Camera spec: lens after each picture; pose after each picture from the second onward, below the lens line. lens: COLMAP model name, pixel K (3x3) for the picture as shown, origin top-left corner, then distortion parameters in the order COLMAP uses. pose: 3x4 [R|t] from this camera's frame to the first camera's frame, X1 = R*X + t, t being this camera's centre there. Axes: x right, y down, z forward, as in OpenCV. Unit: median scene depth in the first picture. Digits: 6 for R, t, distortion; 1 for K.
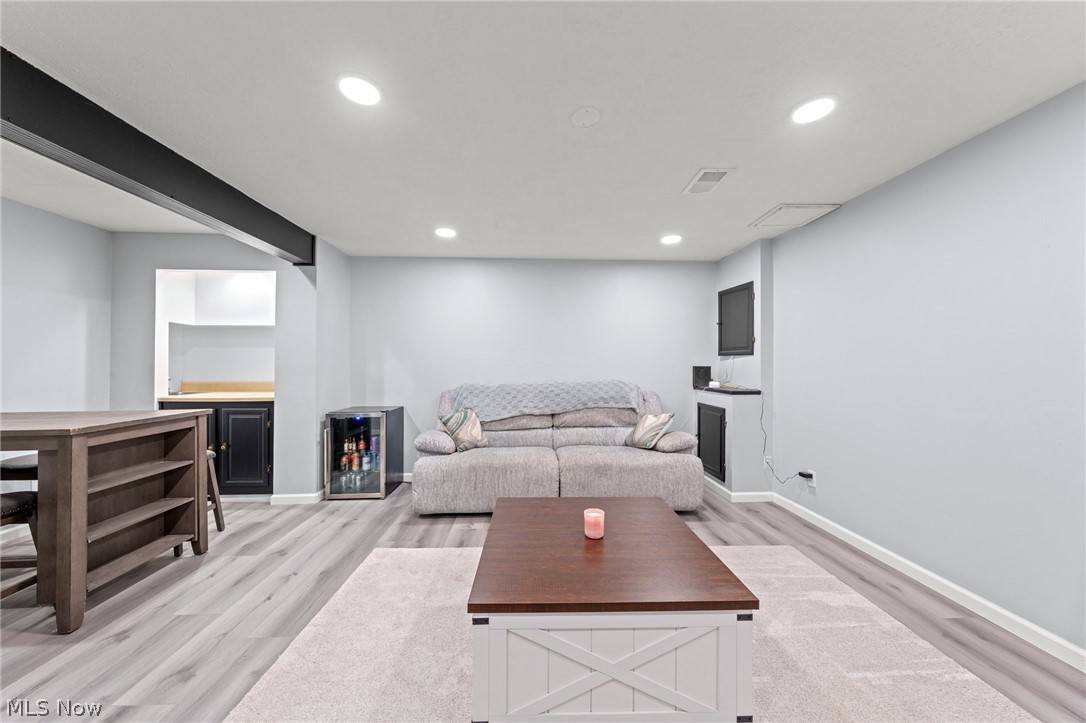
lens RADIAL K [[368.8, 0, 542.0], [0, 368.8, 360.1], [0, 0, 1]] dist [-0.000820, -0.000051]
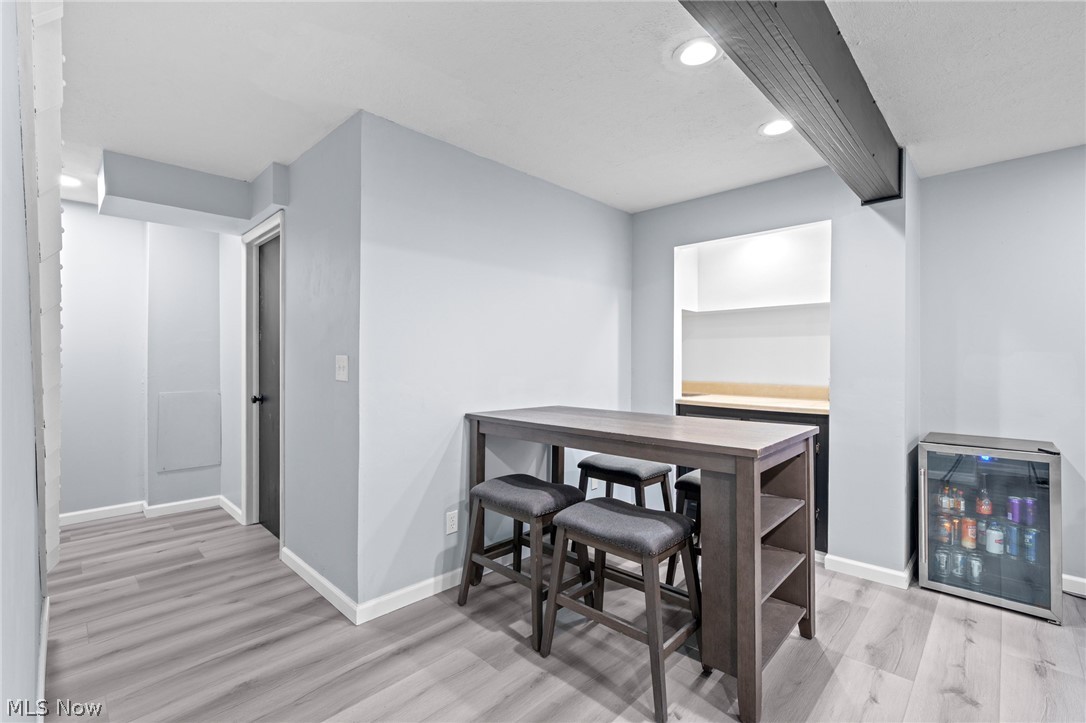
lens RADIAL K [[478.2, 0, 540.8], [0, 478.2, 359.0], [0, 0, 1]] dist [-0.000040, 0.000113]
pose [[0.680779, 0.001566, -0.732487, -0.446956], [0.005243, 0.999962, 0.007011, 0.000301], [0.732470, -0.008614, 0.680745, 0.026304]]
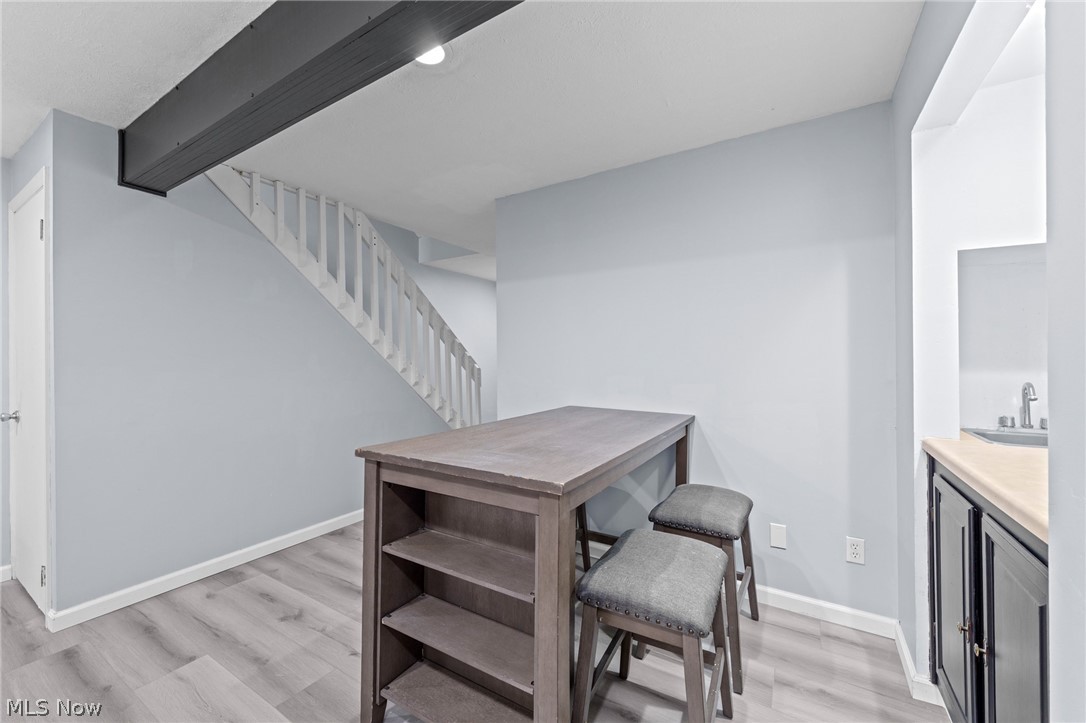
lens RADIAL K [[419.0, 0, 561.9], [0, 419.0, 361.4], [0, 0, 1]] dist [0.000157, 0.000161]
pose [[-0.552611, 0.006323, -0.833416, -0.412722], [0.010964, 0.999940, 0.000317, 0.009451], [0.833367, -0.008963, -0.552647, 0.910329]]
